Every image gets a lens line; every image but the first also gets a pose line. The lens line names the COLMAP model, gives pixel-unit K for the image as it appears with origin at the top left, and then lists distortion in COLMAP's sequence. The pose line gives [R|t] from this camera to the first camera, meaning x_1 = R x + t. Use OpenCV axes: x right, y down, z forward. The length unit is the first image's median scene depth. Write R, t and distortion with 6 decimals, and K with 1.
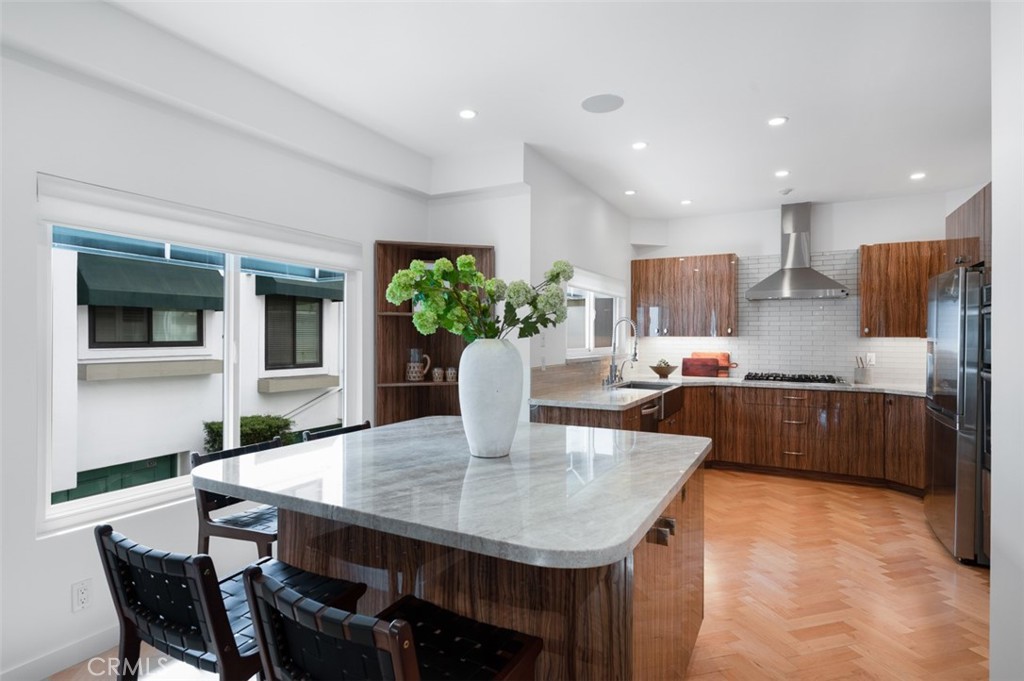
lens RADIAL K [[539.7, 0, 507.5], [0, 539.7, 337.8], [0, 0, 1]] dist [0.001298, -0.003451]
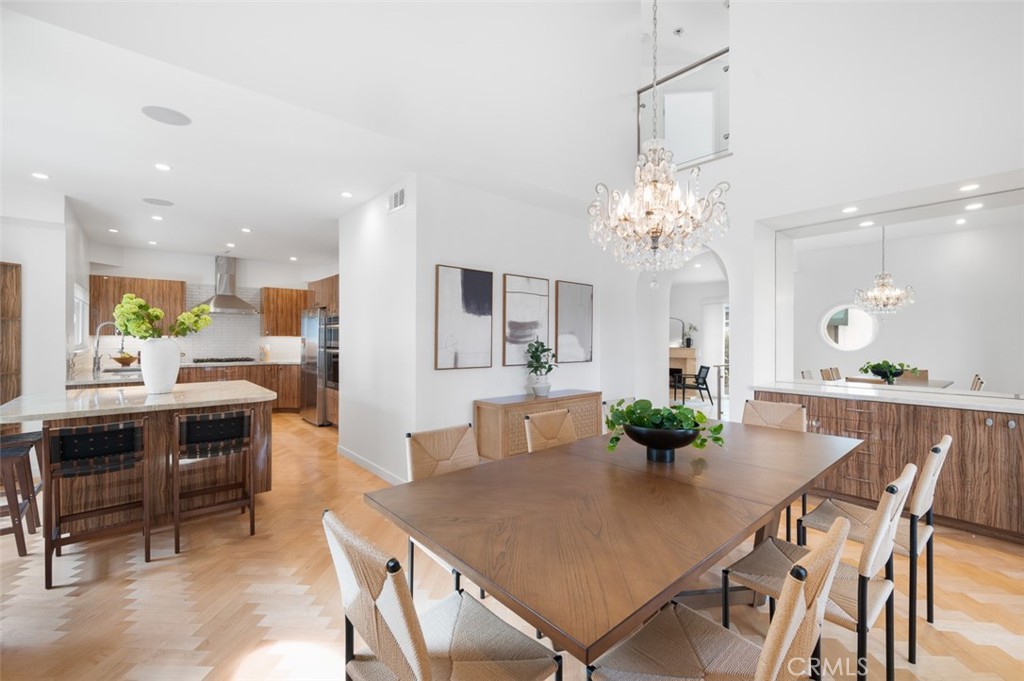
lens RADIAL K [[425.9, 0, 516.0], [0, 425.9, 338.7], [0, 0, 1]] dist [-0.002028, -0.000362]
pose [[0.346738, -0.005987, 0.937943, -0.431954], [-0.001698, 0.999974, 0.007010, -0.003649], [-0.937960, -0.004023, 0.346719, -0.335966]]
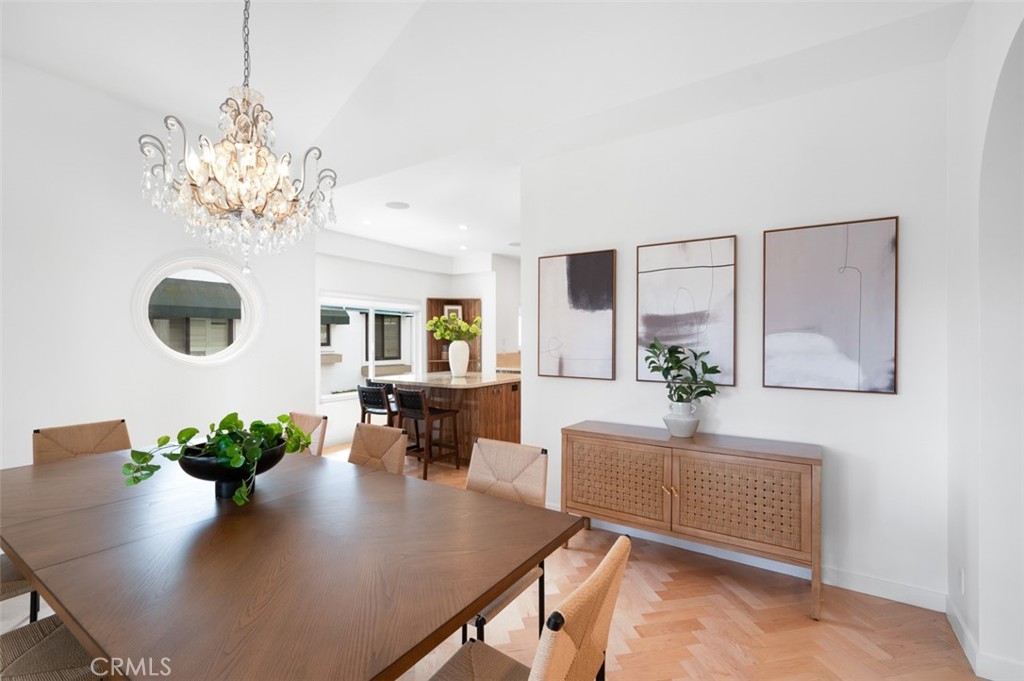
lens RADIAL K [[451.3, 0, 508.8], [0, 451.3, 344.0], [0, 0, 1]] dist [-0.003119, -0.000109]
pose [[0.996030, -0.006572, -0.088771, 0.194902], [0.007538, 0.999916, 0.010560, -0.001452], [0.088694, -0.011187, 0.995996, -0.633878]]
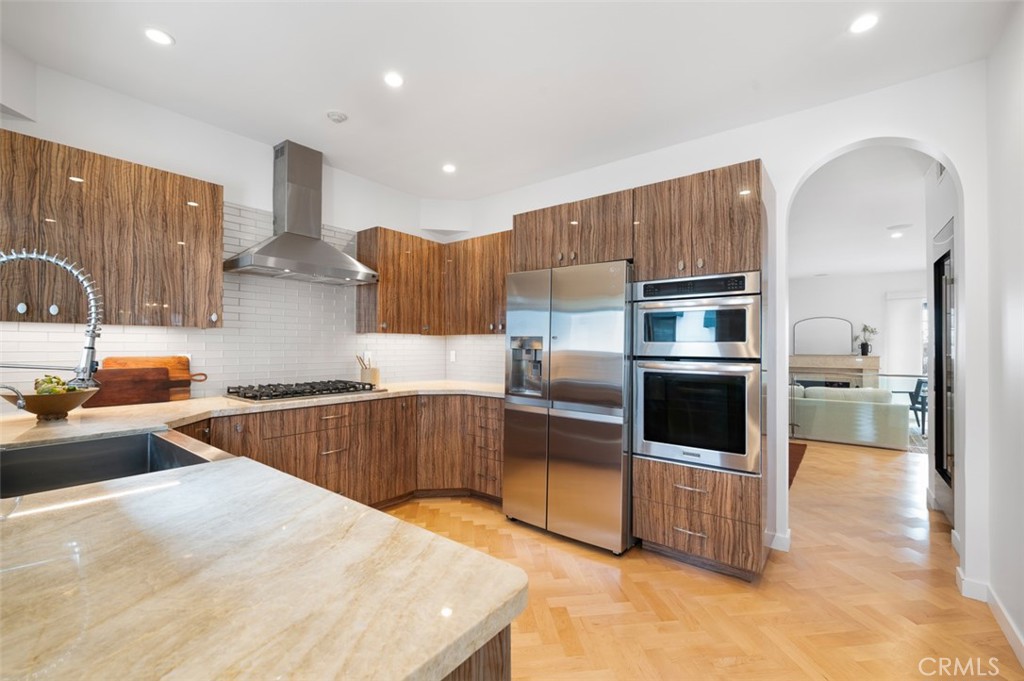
lens RADIAL K [[425.9, 0, 516.5], [0, 425.9, 342.4], [0, 0, 1]] dist [-0.002028, -0.000362]
pose [[0.158855, 0.003297, 0.987296, 0.018905], [-0.003621, 0.999990, -0.002757, 0.014900], [-0.987295, -0.003137, 0.158866, 0.677931]]
